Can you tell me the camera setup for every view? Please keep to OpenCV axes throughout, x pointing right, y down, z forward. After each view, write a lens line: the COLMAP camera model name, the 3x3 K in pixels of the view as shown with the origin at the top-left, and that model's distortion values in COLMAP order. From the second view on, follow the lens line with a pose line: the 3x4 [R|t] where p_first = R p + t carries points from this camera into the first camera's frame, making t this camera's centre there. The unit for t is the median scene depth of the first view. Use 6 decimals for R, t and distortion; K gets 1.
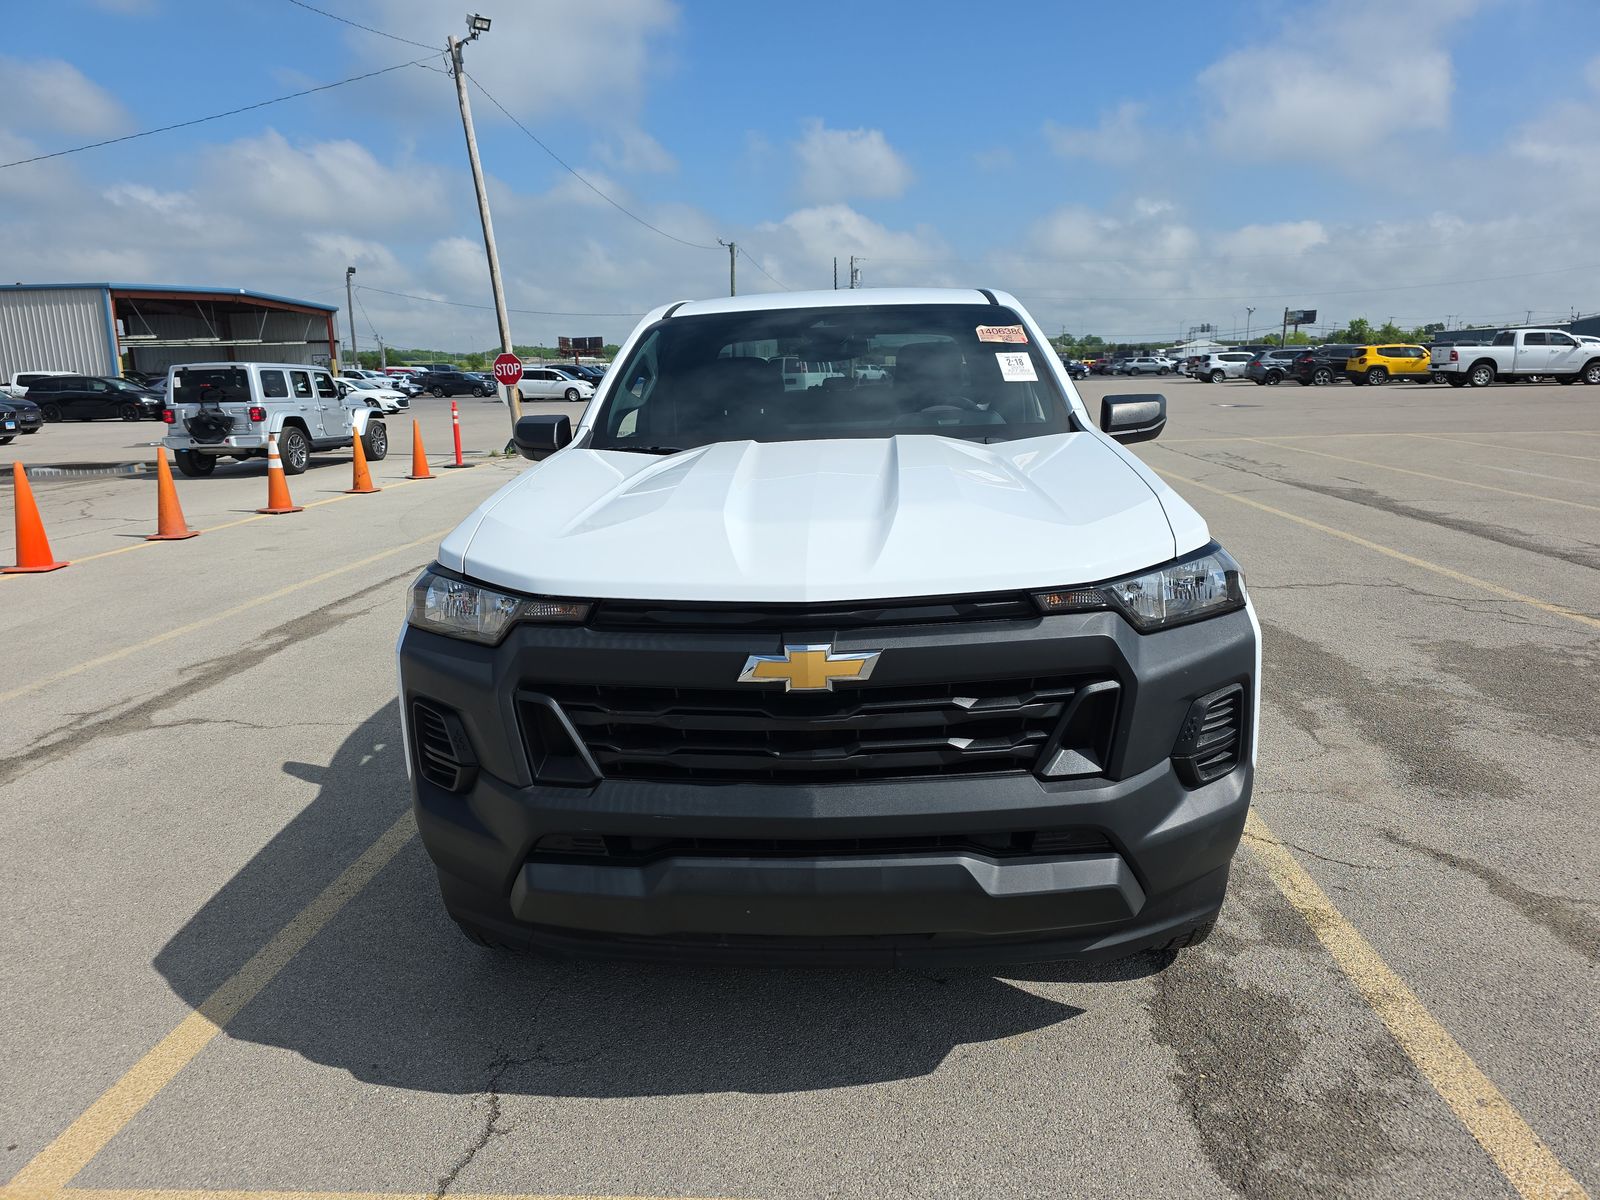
lens RADIAL K [[1076.2, 0, 797.3], [0, 1076.2, 612.6], [0, 0, 1]] dist [0.053954, -0.041176]
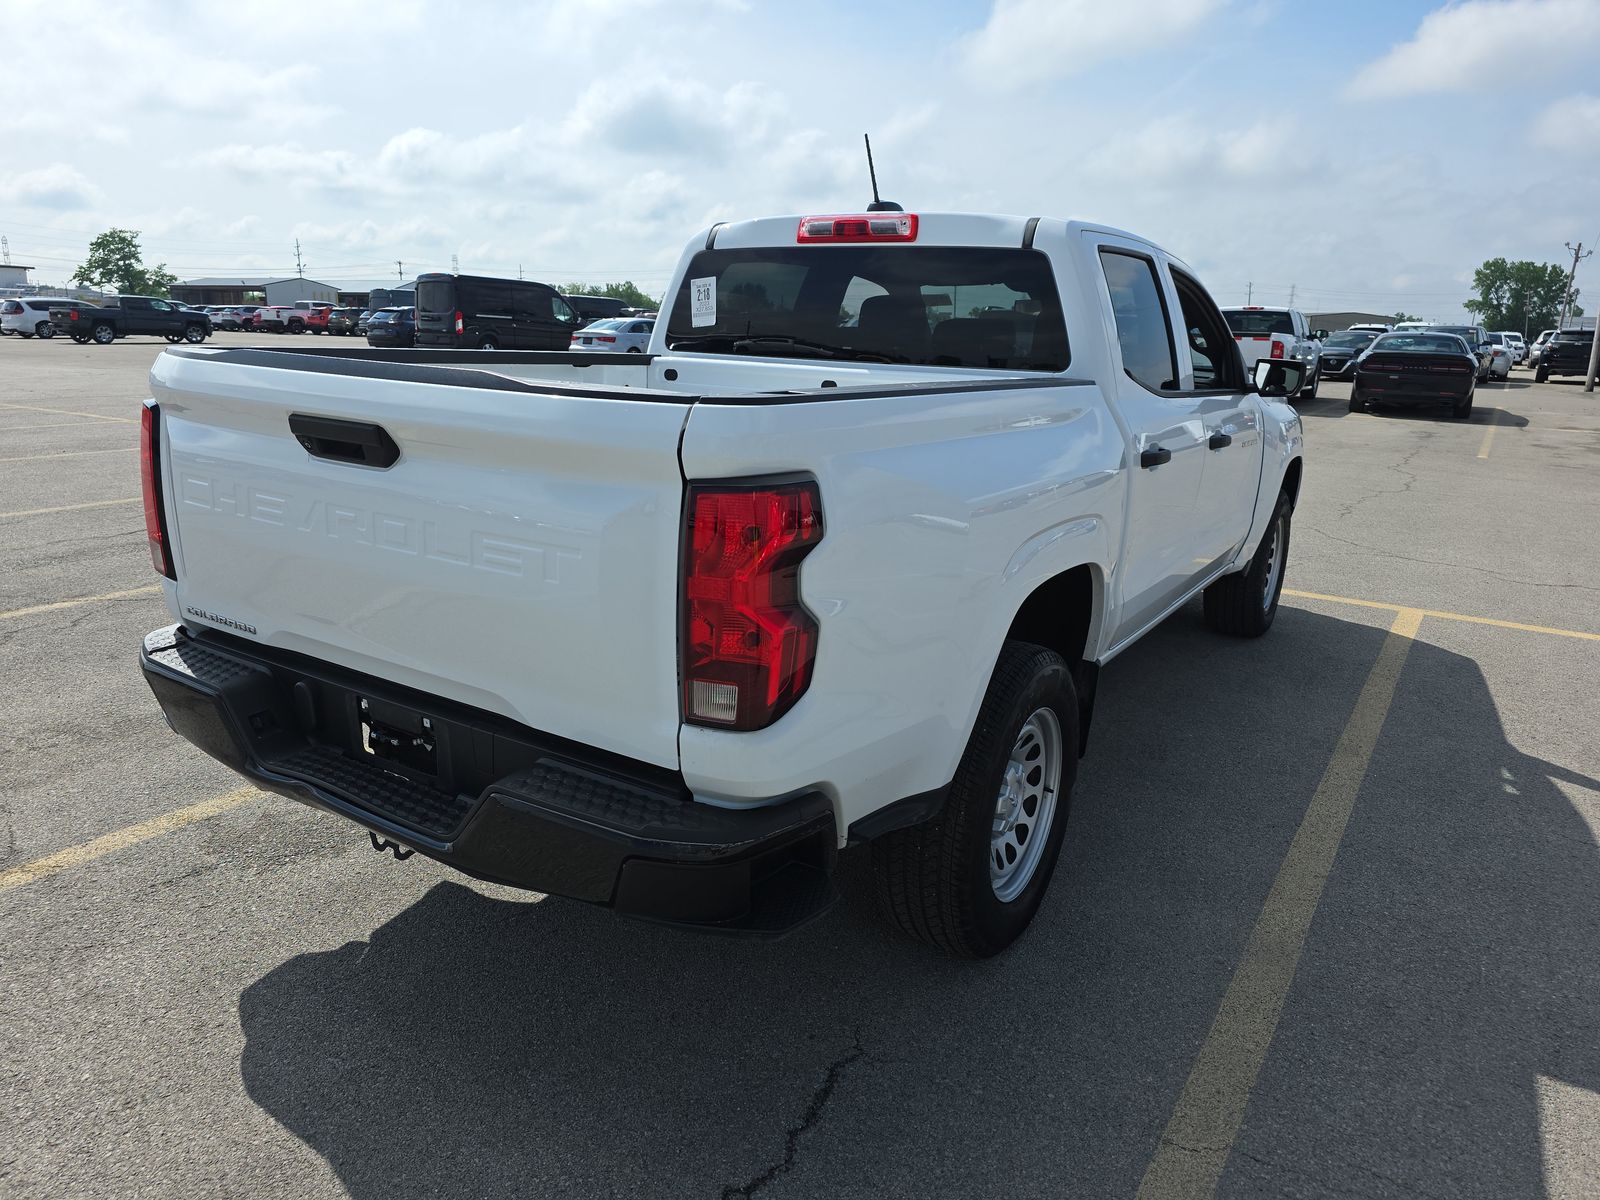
lens RADIAL K [[1076.2, 0, 796.3], [0, 1076.2, 586.0], [0, 0, 1]] dist [0.053954, -0.041176]
pose [[-0.874331, -0.111946, 0.472243, -0.288447], [0.101698, 0.909173, 0.403810, -0.393324], [-0.474555, 0.401090, -0.783533, 1.821419]]
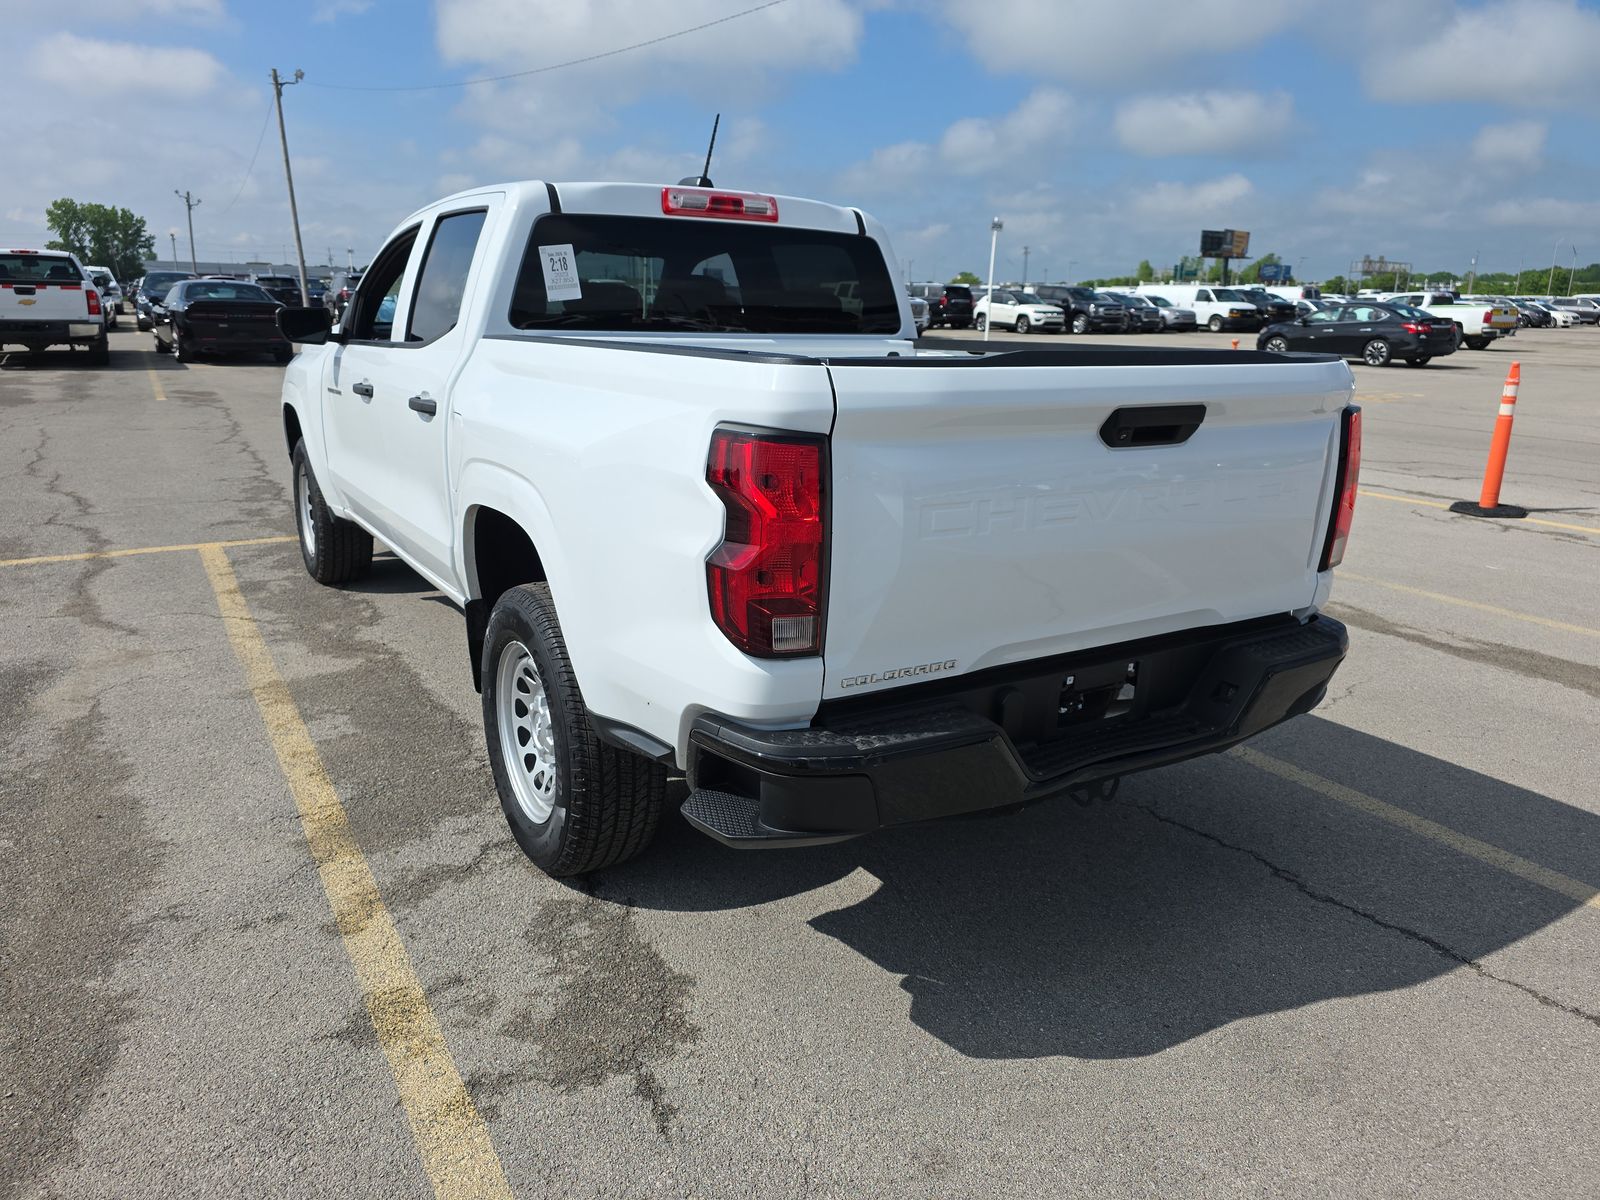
lens RADIAL K [[1076.2, 0, 794.5], [0, 1076.2, 596.9], [0, 0, 1]] dist [0.053954, -0.041176]
pose [[-0.815225, 0.163805, -0.555497, 0.465356], [-0.123287, 0.888097, 0.442814, -0.412850], [0.565870, 0.429478, -0.703804, 1.820970]]
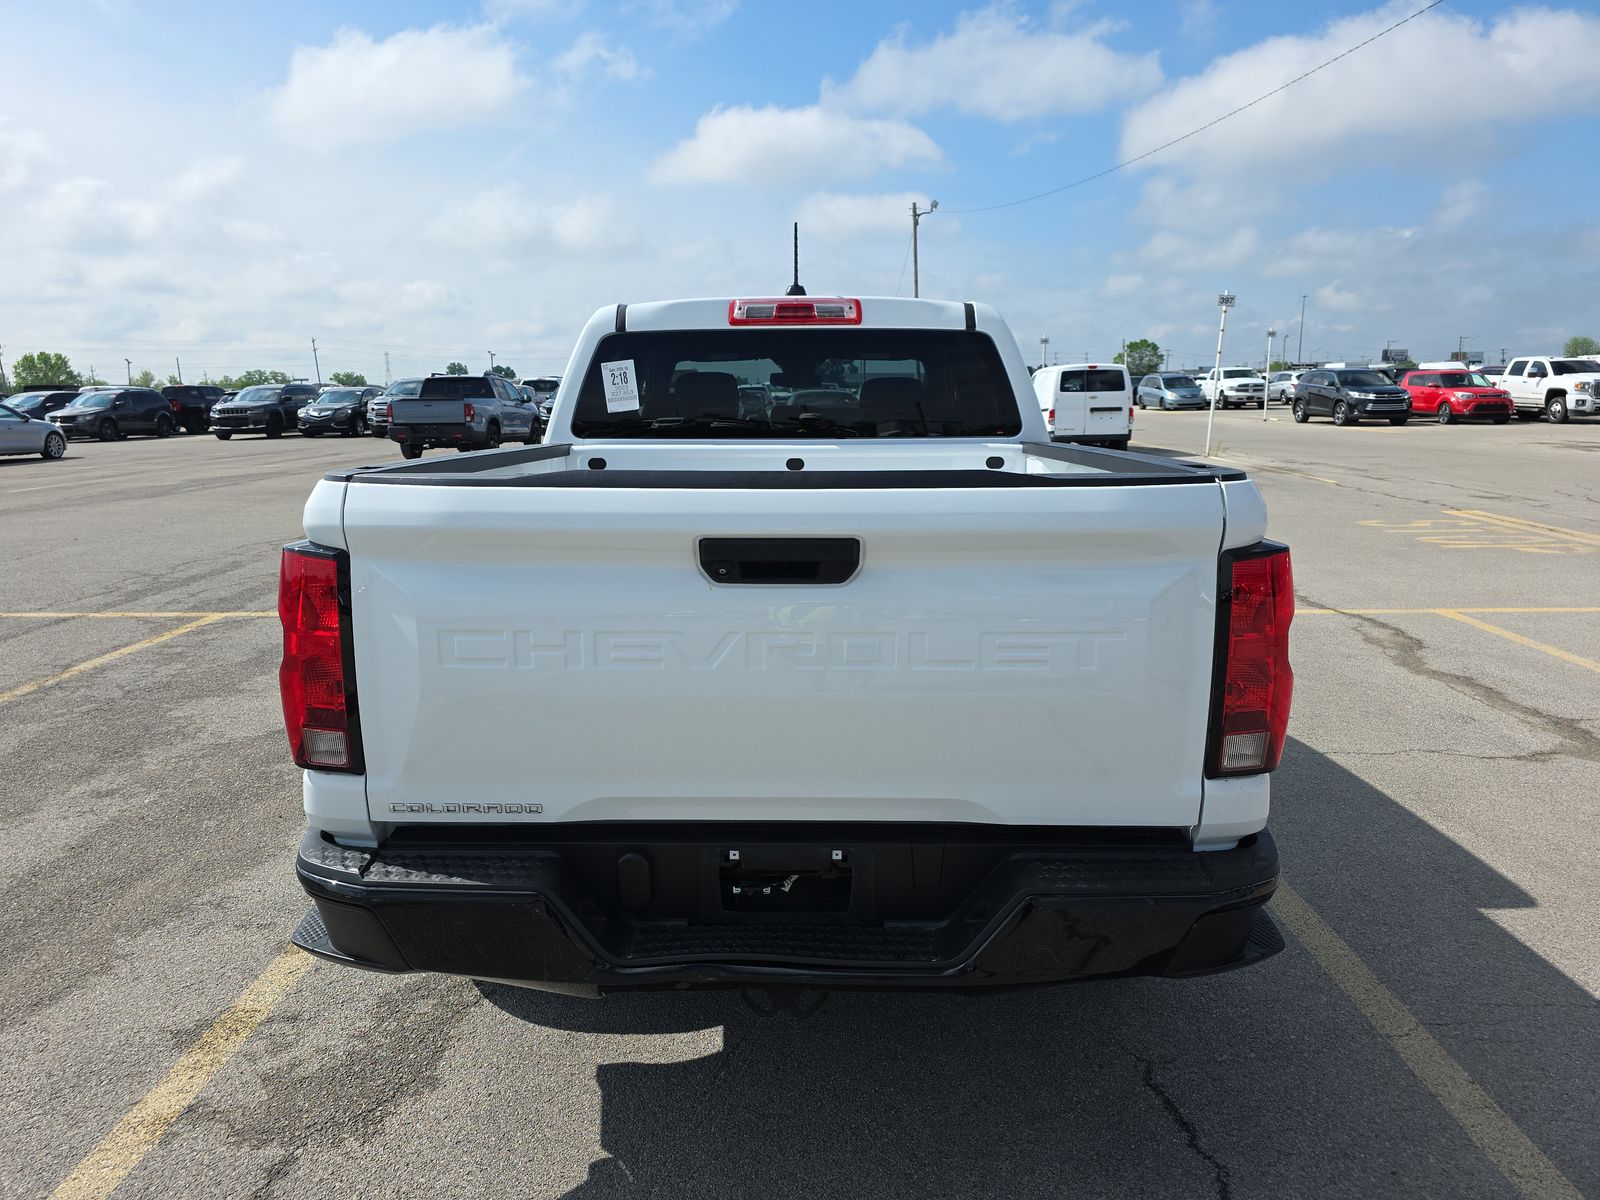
lens RADIAL K [[1076.2, 0, 790.0], [0, 1076.2, 594.3], [0, 0, 1]] dist [0.053954, -0.041176]
pose [[-0.998351, 0.046533, -0.033615, 0.080425], [0.029508, 0.918289, 0.394810, -0.429622], [0.049240, 0.393167, -0.918147, 1.901942]]
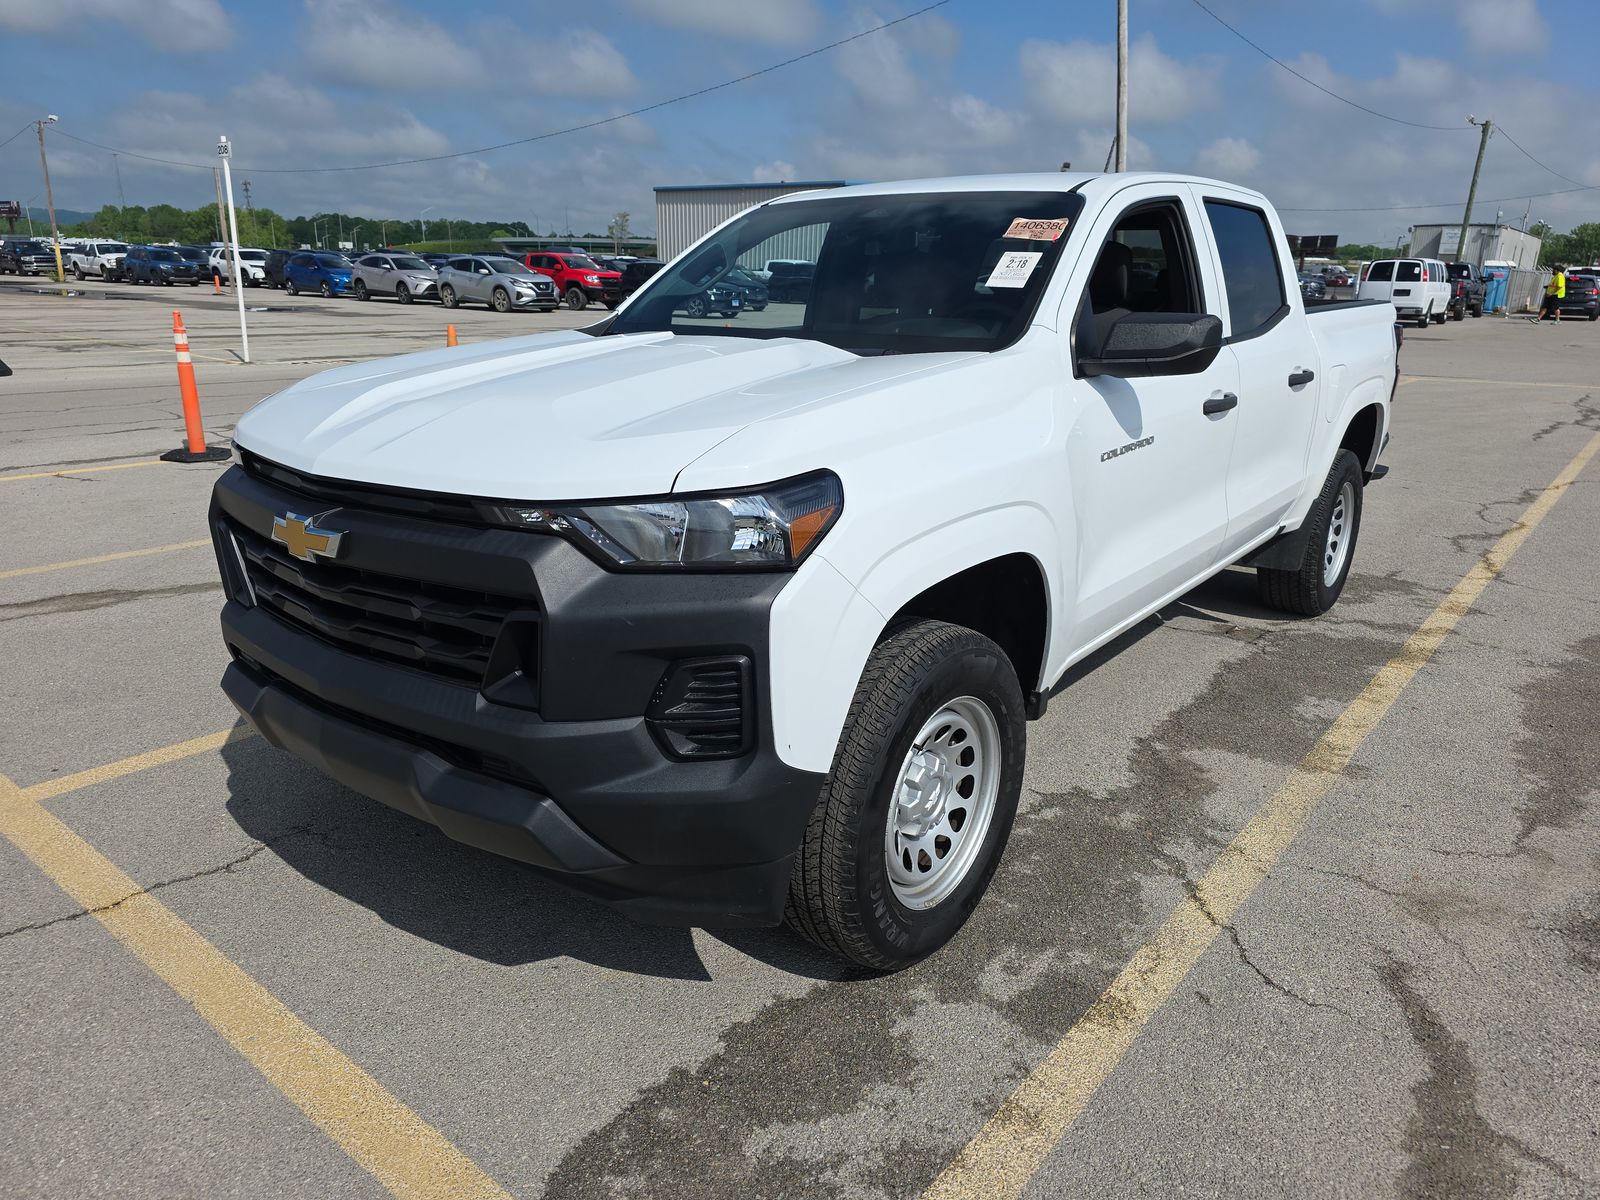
lens RADIAL K [[1076.2, 0, 801.5], [0, 1076.2, 596.5], [0, 0, 1]] dist [0.053954, -0.041176]
pose [[0.818947, 0.200922, -0.537546, 0.418851], [-0.161246, 0.979534, 0.120470, -0.041766], [0.550750, -0.011982, 0.834584, 0.154866]]
